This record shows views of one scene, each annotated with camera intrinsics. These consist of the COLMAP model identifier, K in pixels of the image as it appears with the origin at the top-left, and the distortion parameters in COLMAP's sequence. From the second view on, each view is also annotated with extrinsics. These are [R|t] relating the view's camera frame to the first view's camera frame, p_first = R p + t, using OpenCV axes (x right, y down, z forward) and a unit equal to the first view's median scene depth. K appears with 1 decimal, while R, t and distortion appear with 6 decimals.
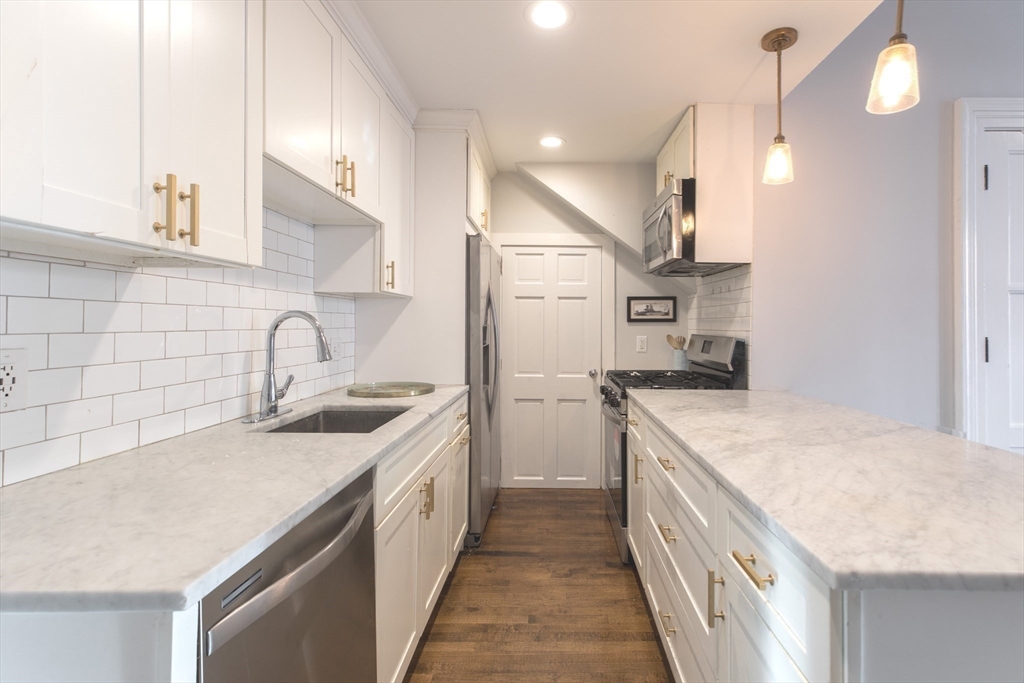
lens RADIAL K [[478.3, 0, 557.1], [0, 478.3, 321.6], [0, 0, 1]] dist [0.002979, 0.000834]
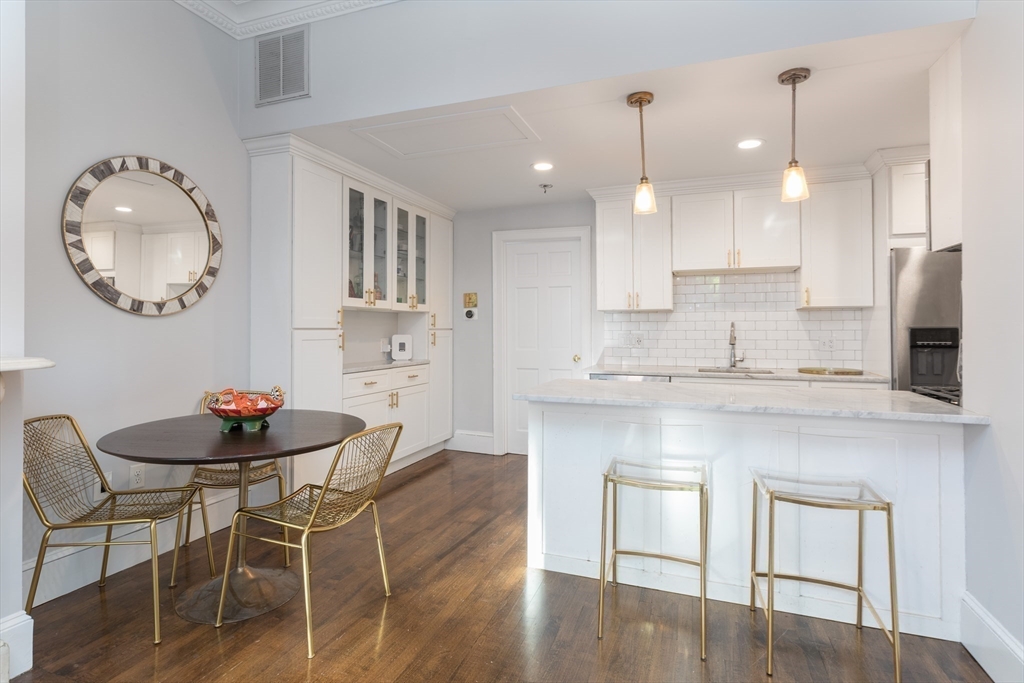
lens RADIAL K [[529.2, 0, 505.7], [0, 529.2, 331.3], [0, 0, 1]] dist [-0.004106, 0.000388]
pose [[-0.372359, -0.004052, -0.928080, 1.378001], [0.003656, 0.999976, -0.005833, 0.021286], [0.928082, -0.005565, -0.372335, 0.608859]]
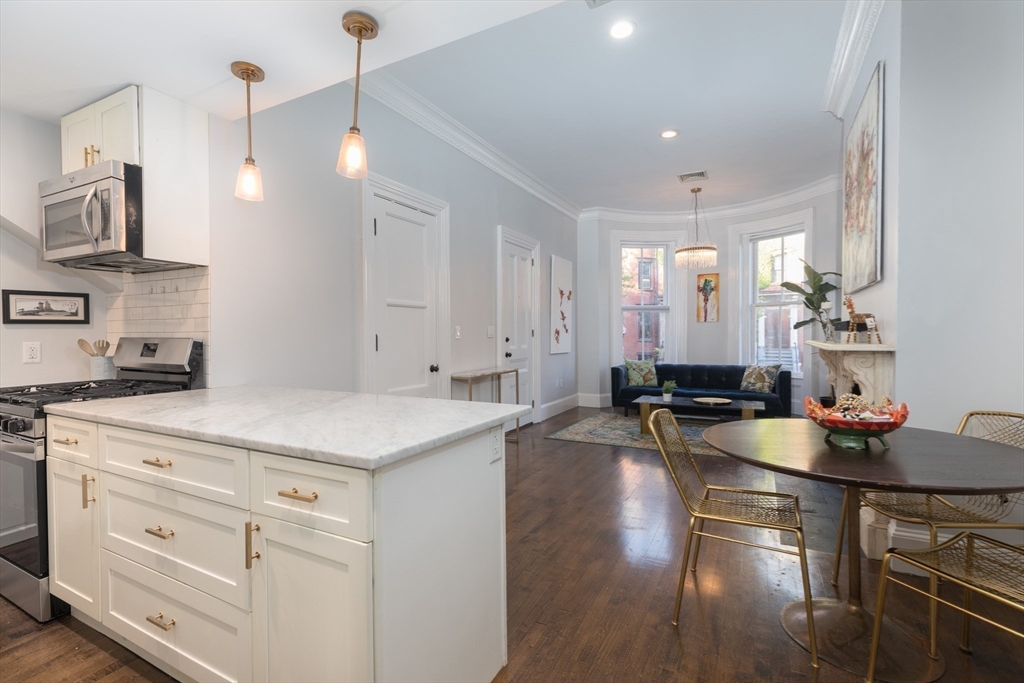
lens RADIAL K [[478.3, 0, 510.5], [0, 478.3, 341.1], [0, 0, 1]] dist [0.002979, 0.000834]
pose [[0.478487, -0.022259, 0.877813, -0.182481], [0.001453, 0.999697, 0.024558, 0.014820], [-0.878094, -0.010475, 0.478374, -0.068392]]
